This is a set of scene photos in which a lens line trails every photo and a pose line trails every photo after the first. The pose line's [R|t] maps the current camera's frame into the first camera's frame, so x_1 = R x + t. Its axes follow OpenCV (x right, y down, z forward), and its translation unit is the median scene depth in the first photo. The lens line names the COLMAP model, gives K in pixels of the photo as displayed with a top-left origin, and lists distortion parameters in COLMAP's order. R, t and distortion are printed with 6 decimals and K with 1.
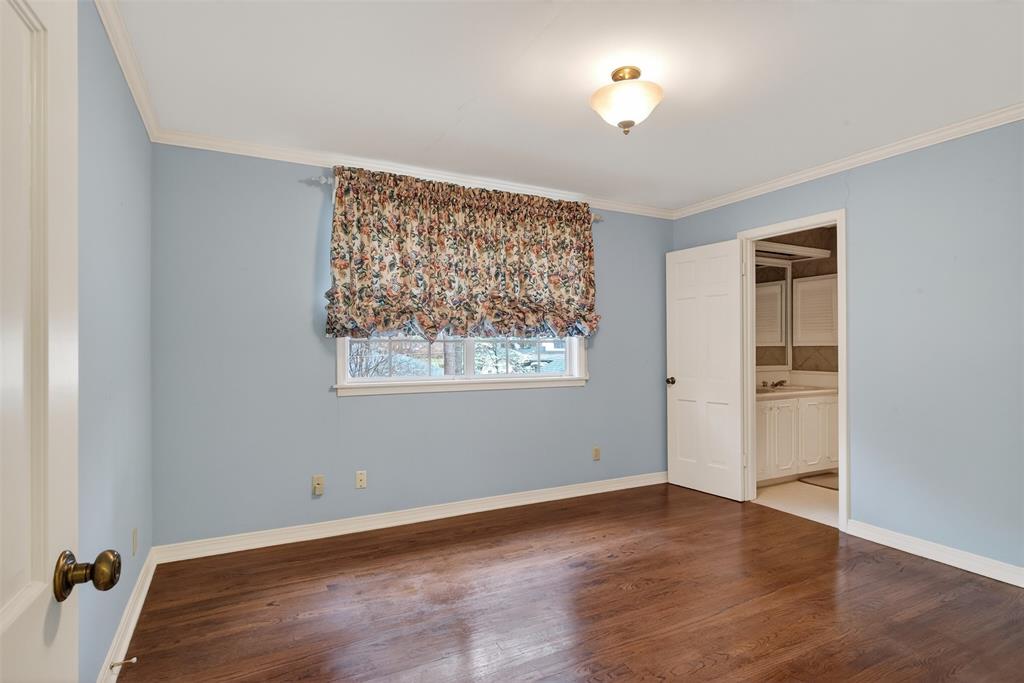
lens RADIAL K [[510.9, 0, 509.9], [0, 510.9, 344.1], [0, 0, 1]] dist [-0.009216, -0.000294]
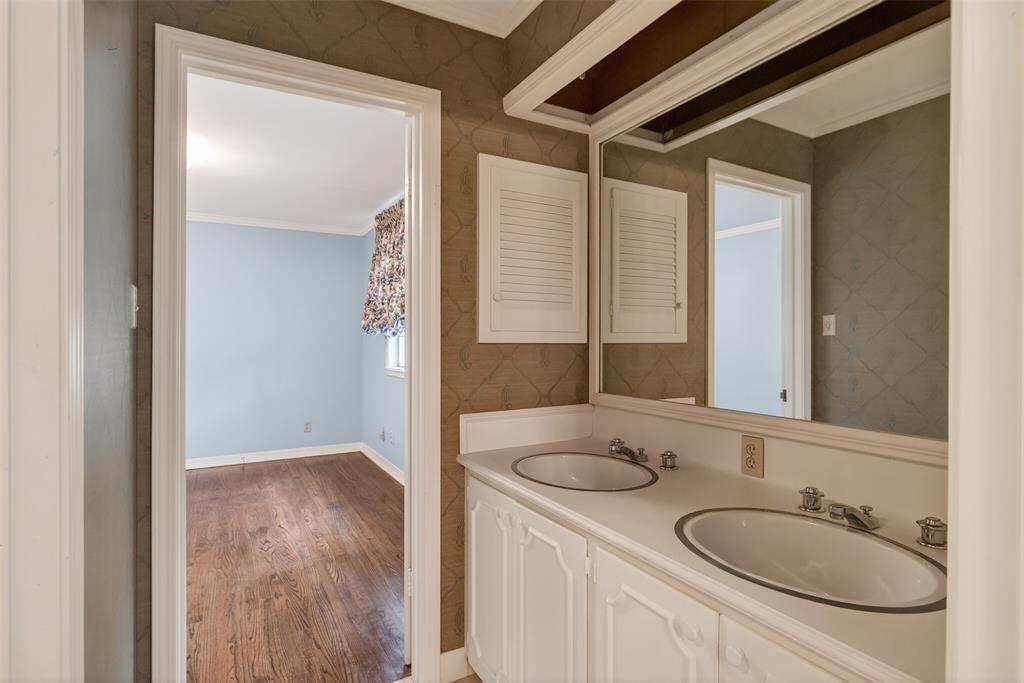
lens RADIAL K [[510.9, 0, 507.1], [0, 510.9, 340.8], [0, 0, 1]] dist [-0.009216, -0.000294]
pose [[0.038552, 0.003514, -0.999250, 1.176711], [0.011946, 0.999921, 0.003978, 0.003468], [0.999185, -0.012090, 0.038507, 1.356338]]
